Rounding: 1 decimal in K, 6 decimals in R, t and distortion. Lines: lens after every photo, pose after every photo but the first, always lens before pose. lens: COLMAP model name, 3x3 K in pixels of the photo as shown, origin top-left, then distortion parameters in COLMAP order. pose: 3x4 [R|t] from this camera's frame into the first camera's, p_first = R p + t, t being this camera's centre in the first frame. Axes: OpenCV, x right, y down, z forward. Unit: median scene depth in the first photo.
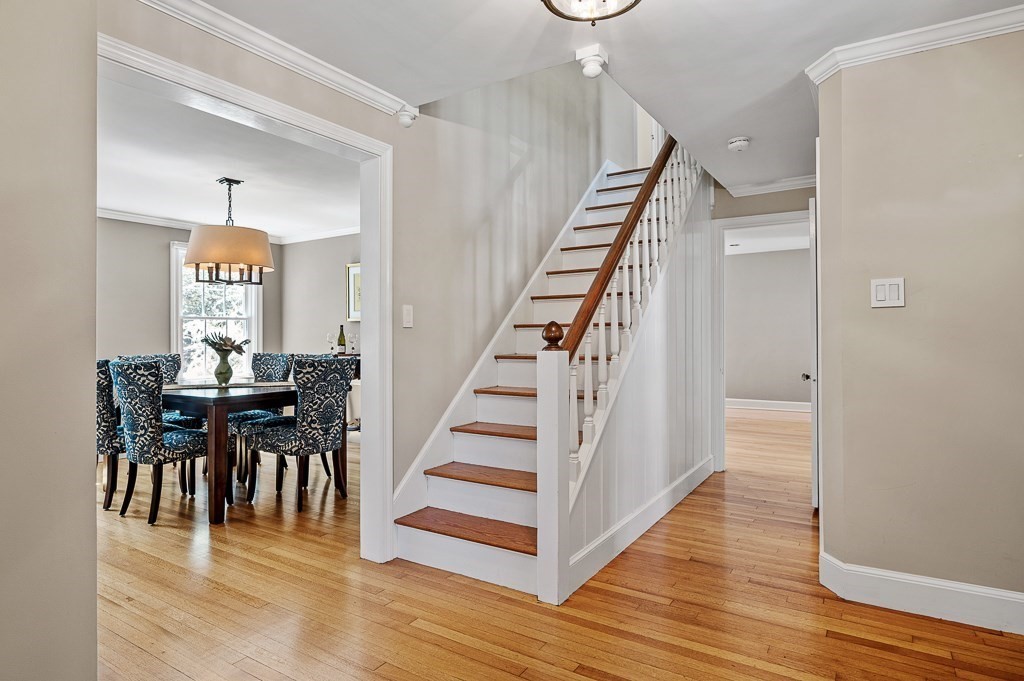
lens RADIAL K [[568.7, 0, 517.2], [0, 568.7, 327.0], [0, 0, 1]] dist [0.002516, 0.000113]
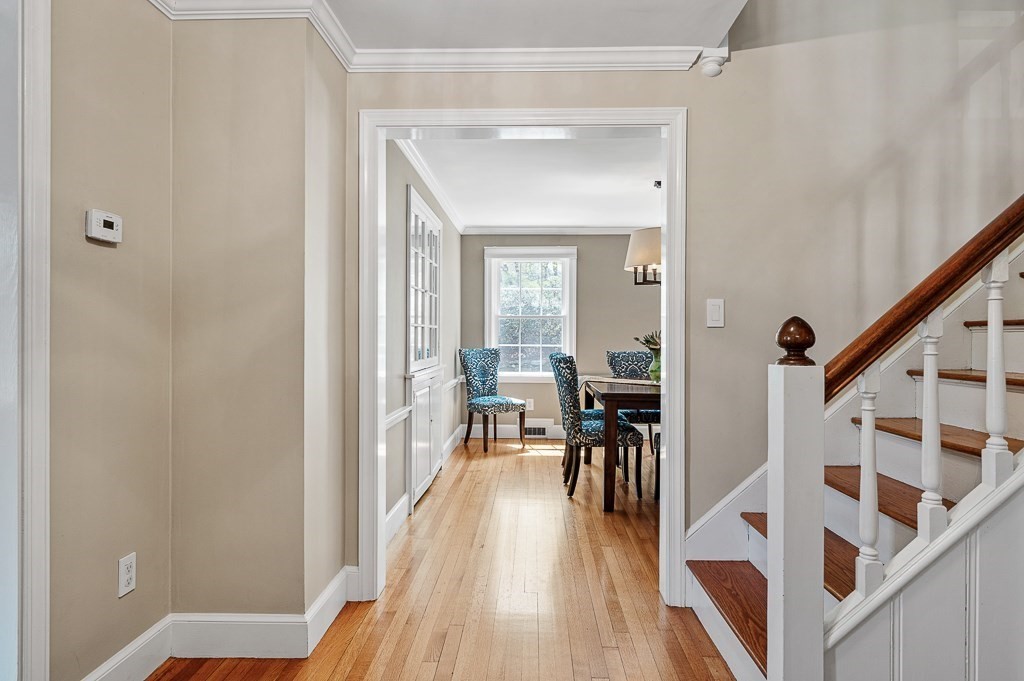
lens RADIAL K [[580.2, 0, 514.4], [0, 580.2, 329.4], [0, 0, 1]] dist [0.000362, 0.000487]
pose [[0.509632, 0.001569, -0.860391, 0.306049], [0.004357, 0.999981, 0.004405, -0.000676], [0.860381, -0.005993, 0.509616, 0.287869]]
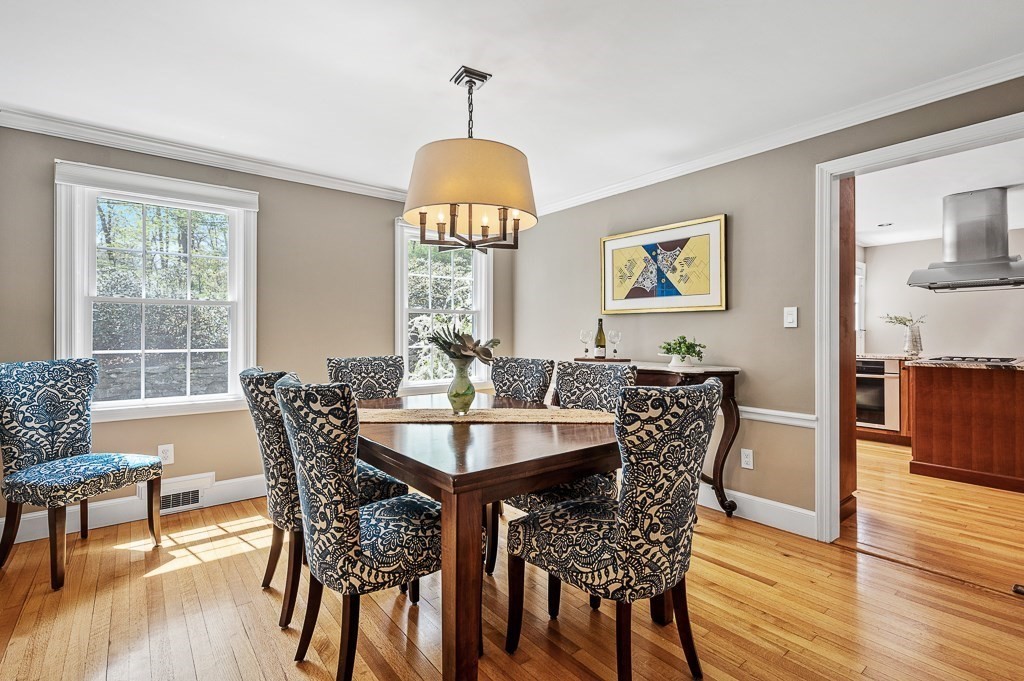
lens RADIAL K [[475.5, 0, 515.9], [0, 475.5, 330.8], [0, 0, 1]] dist [-0.001007, 0.000105]
pose [[0.948354, 0.006594, -0.317144, -0.358137], [-0.003609, 0.999944, 0.009998, 0.010363], [0.317192, -0.008337, 0.948325, 0.642472]]
